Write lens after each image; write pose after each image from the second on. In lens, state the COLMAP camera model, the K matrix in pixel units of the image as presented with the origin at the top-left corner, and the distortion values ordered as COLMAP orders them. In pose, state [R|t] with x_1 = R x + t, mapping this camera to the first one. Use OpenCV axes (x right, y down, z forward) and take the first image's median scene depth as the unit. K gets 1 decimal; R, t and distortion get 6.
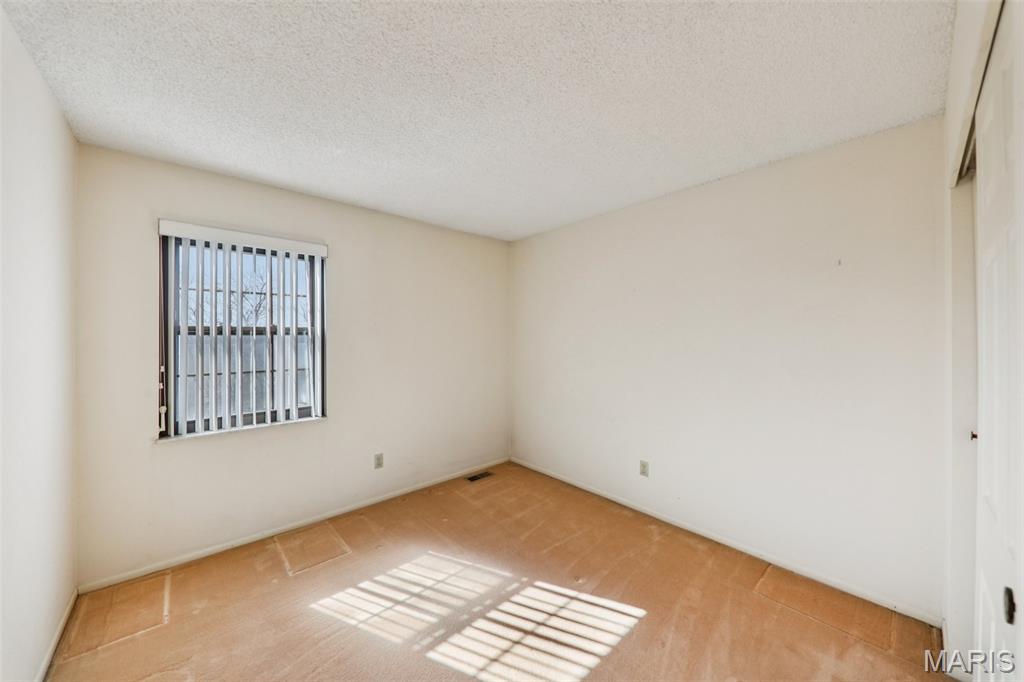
lens RADIAL K [[353.8, 0, 509.2], [0, 353.8, 339.7], [0, 0, 1]] dist [0.004739, -0.003732]
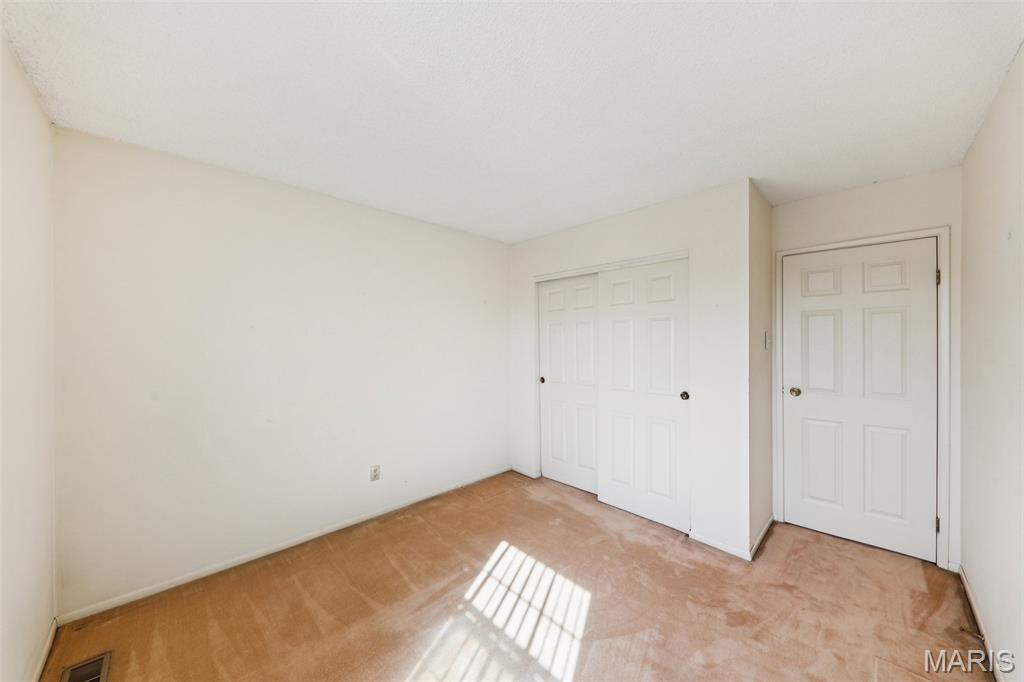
lens RADIAL K [[353.8, 0, 507.3], [0, 353.8, 337.5], [0, 0, 1]] dist [0.004739, -0.003732]
pose [[-0.027264, 0.006973, 0.999604, -0.950714], [0.007654, 0.999948, -0.006767, -0.016380], [-0.999599, 0.007466, -0.027316, 0.965802]]
